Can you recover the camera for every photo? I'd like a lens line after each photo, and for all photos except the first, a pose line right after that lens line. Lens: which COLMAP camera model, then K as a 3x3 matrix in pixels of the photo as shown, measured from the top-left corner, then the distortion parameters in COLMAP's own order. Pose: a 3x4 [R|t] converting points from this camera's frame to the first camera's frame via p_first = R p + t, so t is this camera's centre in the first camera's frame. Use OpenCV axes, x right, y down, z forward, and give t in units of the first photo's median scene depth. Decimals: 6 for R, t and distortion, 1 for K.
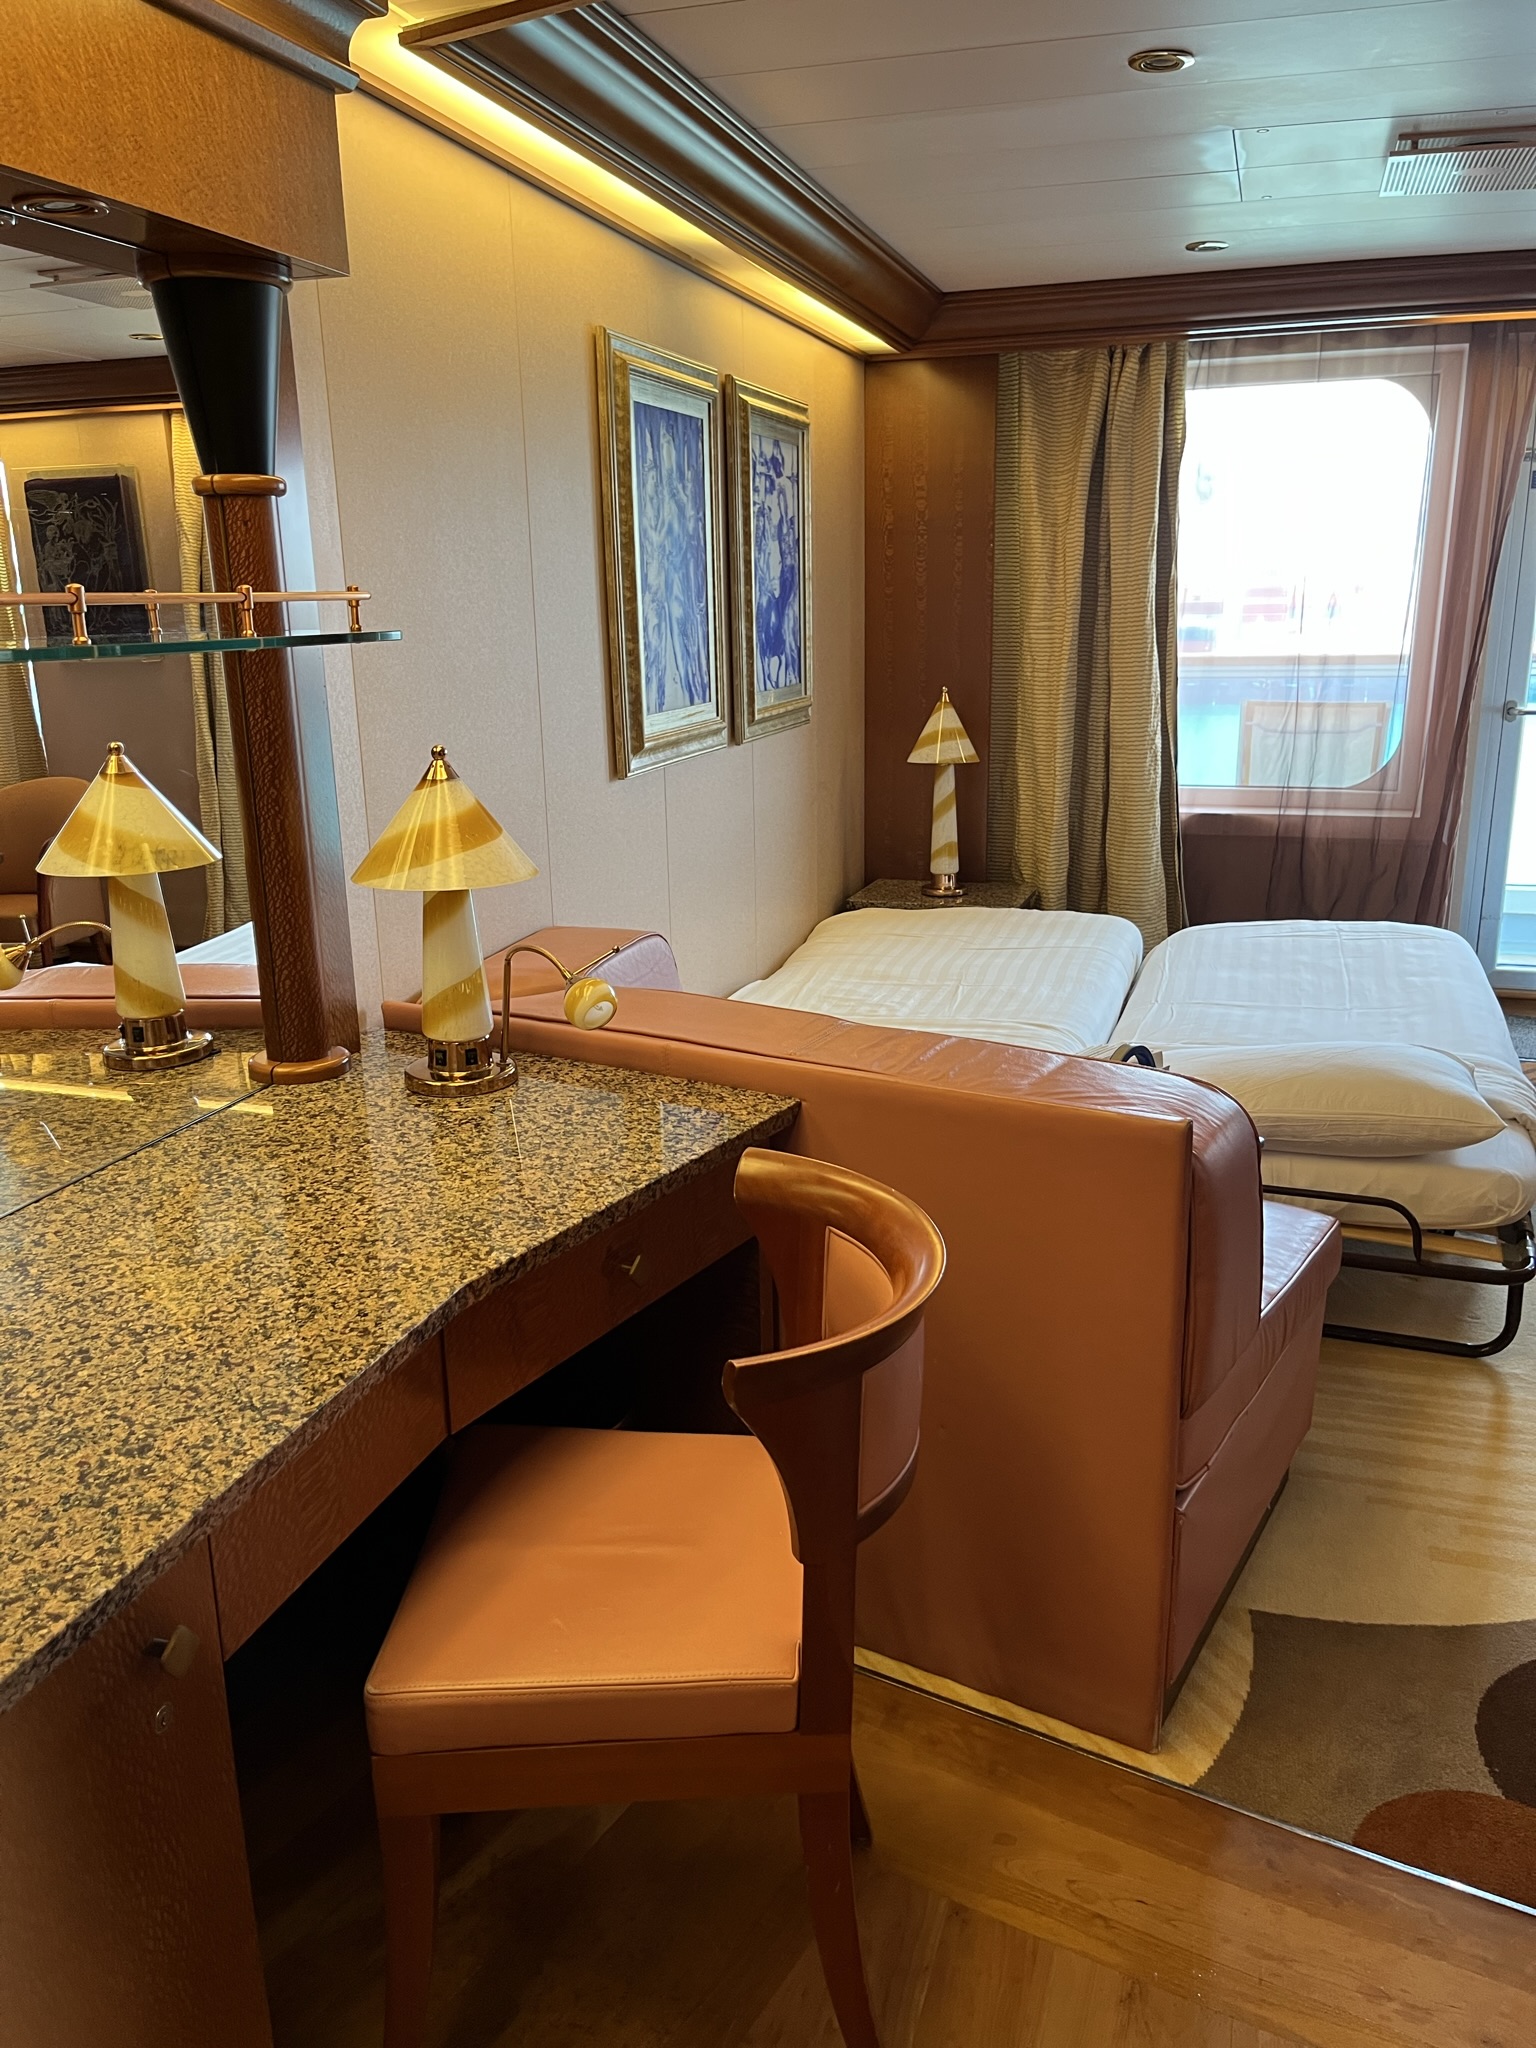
lens RADIAL K [[1541.1, 0, 774.8], [0, 1541.1, 1031.8], [0, 0, 1]] dist [0.045700, -0.005884]
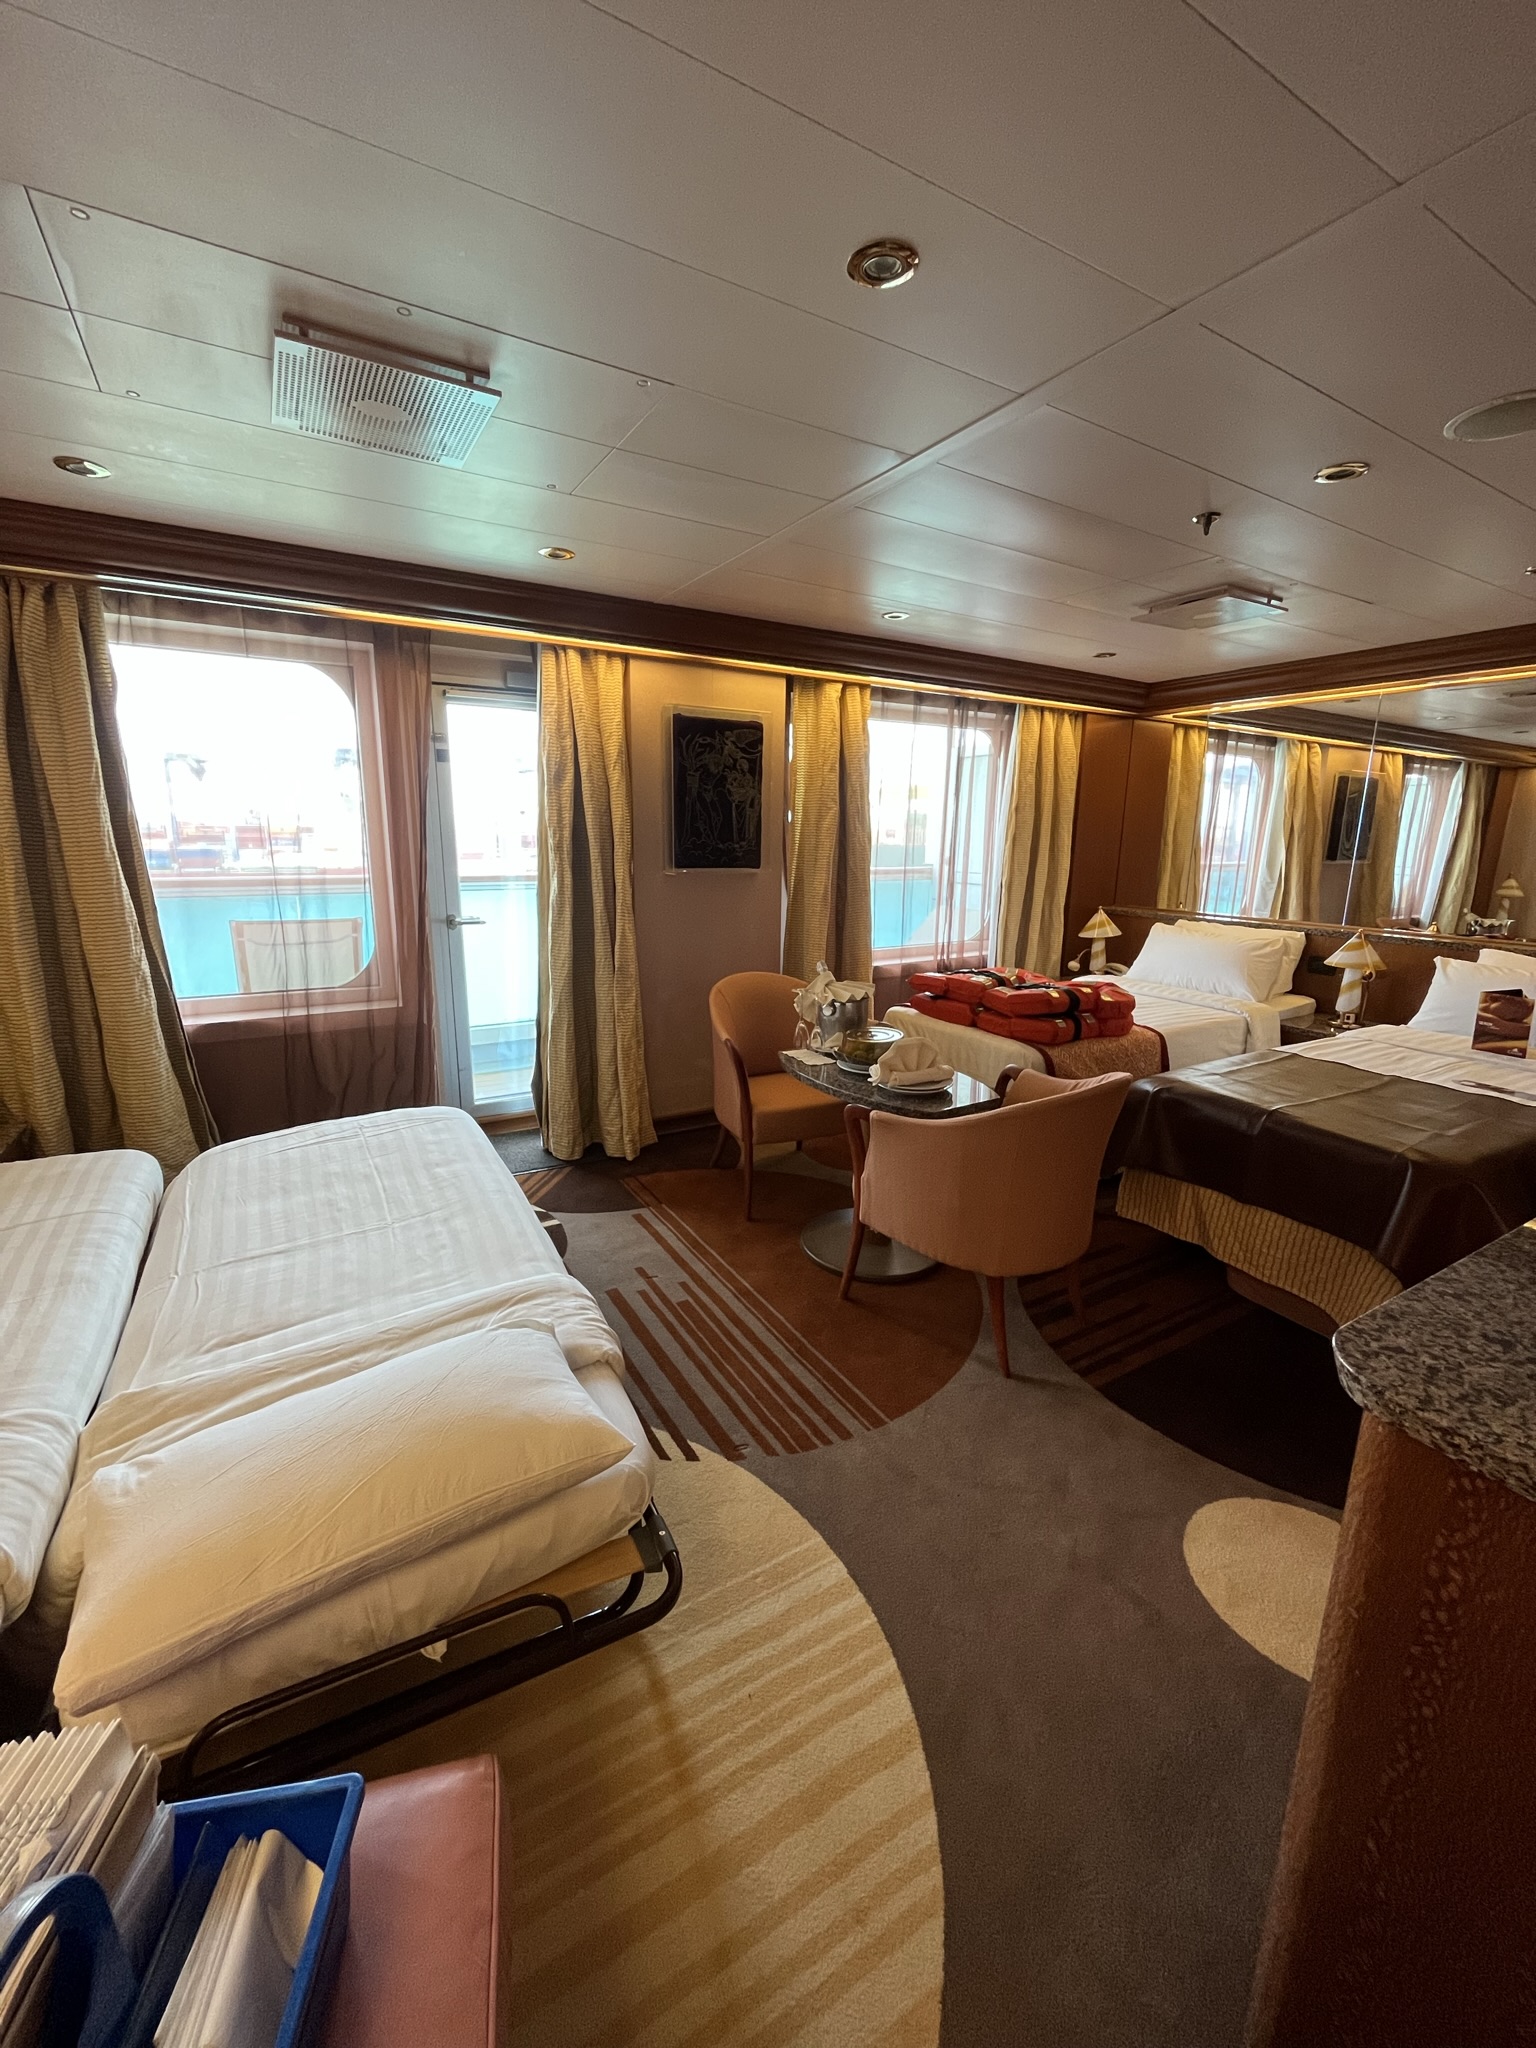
lens RADIAL K [[826.1, 0, 781.1], [0, 826.1, 1010.6], [0, 0, 1]] dist [-0.011774, -0.001067]
pose [[0.653737, -0.133718, 0.744814, 0.116014], [0.178920, 0.983669, 0.019558, -0.095781], [-0.735266, 0.120476, 0.666985, 0.328523]]
